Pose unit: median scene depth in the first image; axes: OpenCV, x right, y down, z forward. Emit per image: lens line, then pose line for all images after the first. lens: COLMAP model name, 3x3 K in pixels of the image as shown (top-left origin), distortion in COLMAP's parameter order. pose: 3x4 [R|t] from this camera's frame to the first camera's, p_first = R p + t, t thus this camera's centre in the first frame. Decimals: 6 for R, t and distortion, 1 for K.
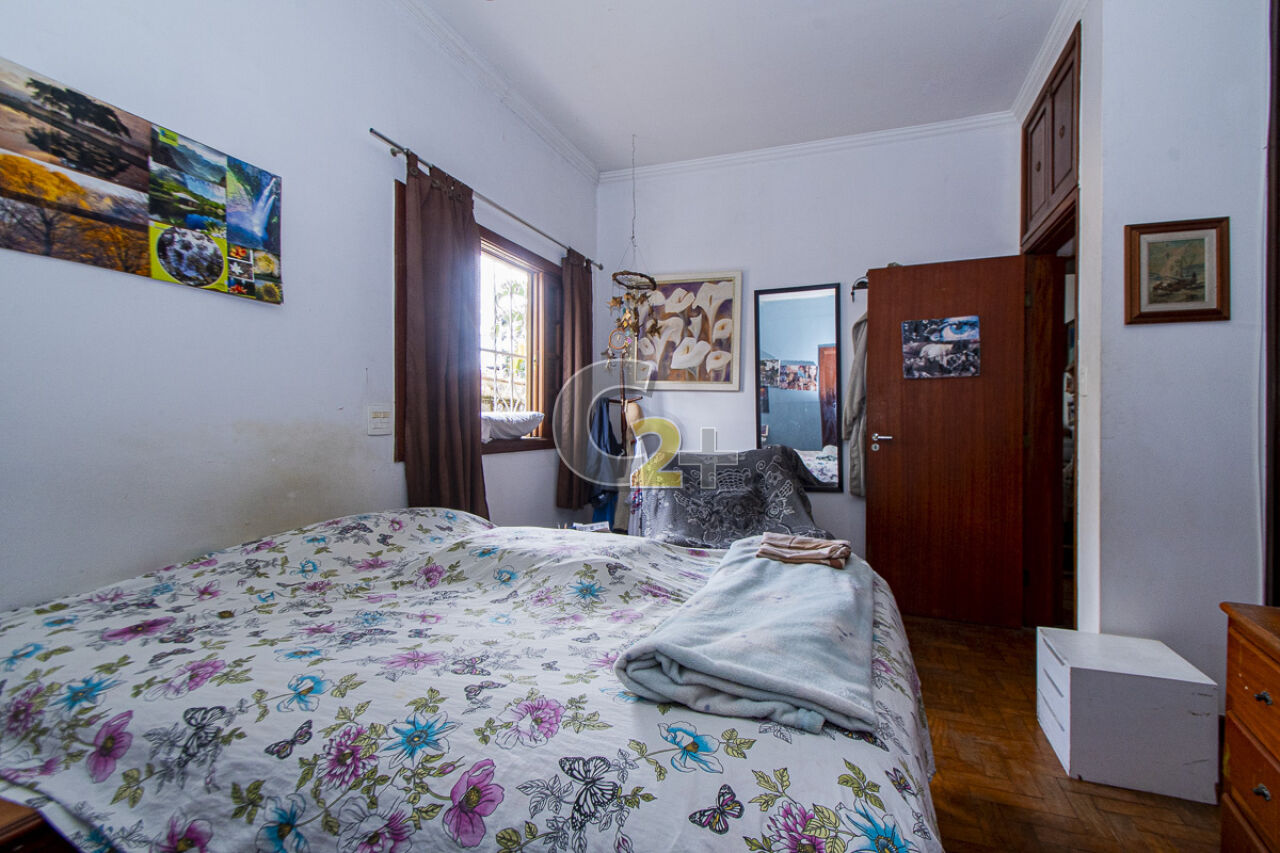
lens RADIAL K [[585.6, 0, 639.8], [0, 585.6, 424.1], [0, 0, 1]] dist [-0.000360, 0.000028]
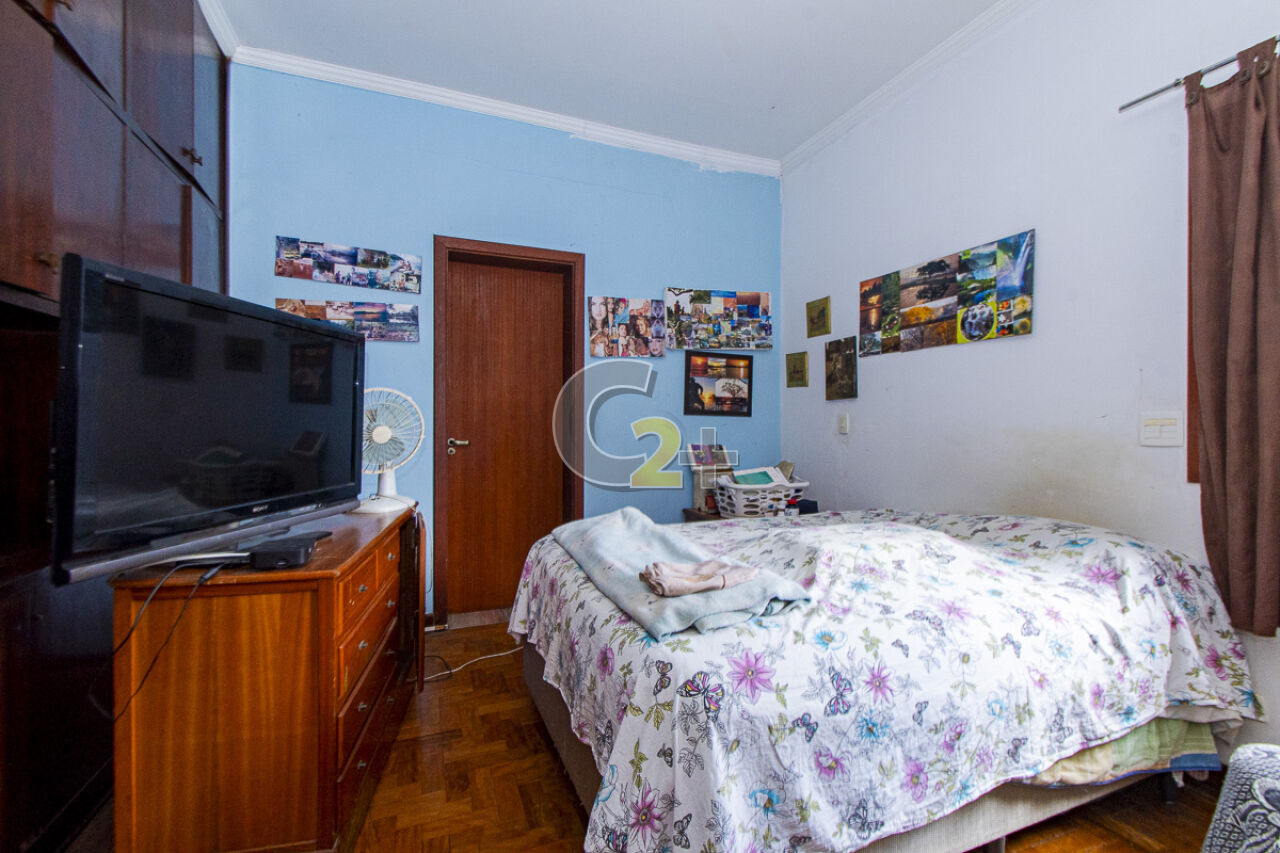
lens RADIAL K [[585.6, 0, 641.4], [0, 585.6, 426.7], [0, 0, 1]] dist [-0.000360, 0.000028]
pose [[-0.759353, -0.003405, -0.650670, 0.889311], [-0.011229, 0.999906, 0.007873, -0.010401], [0.650582, 0.013285, -0.759320, 1.553643]]
